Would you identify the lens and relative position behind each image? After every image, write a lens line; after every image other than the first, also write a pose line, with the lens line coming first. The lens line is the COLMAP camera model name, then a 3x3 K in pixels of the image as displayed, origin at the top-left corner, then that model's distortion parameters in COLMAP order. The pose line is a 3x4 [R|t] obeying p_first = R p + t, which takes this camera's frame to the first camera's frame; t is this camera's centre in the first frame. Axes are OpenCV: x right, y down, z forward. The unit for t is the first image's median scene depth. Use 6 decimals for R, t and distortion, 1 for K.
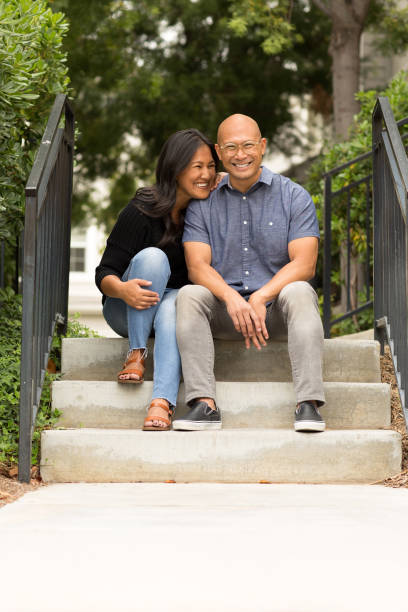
lens RADIAL K [[1601.4, 0, 202.6], [0, 1601.4, 307.1], [0, 0, 1]] dist [-0.051586, 0.000000]
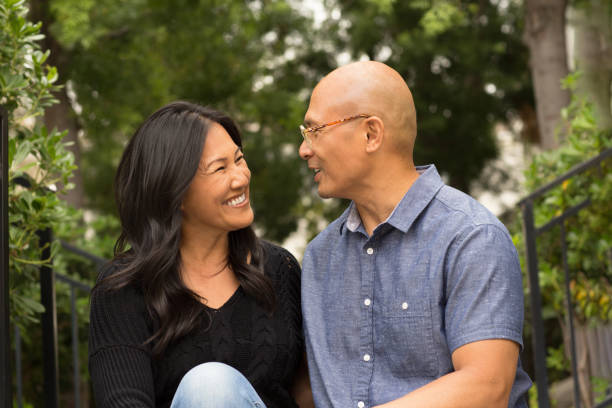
lens RADIAL K [[1513.2, 0, 306.5], [0, 1513.2, 204.6], [0, 0, 1]] dist [-0.057298, 0.000000]
pose [[0.993090, -0.082415, -0.083551, 0.041989], [0.074292, 0.992599, -0.096060, -0.030647], [0.090849, 0.089189, 0.991863, 0.403931]]
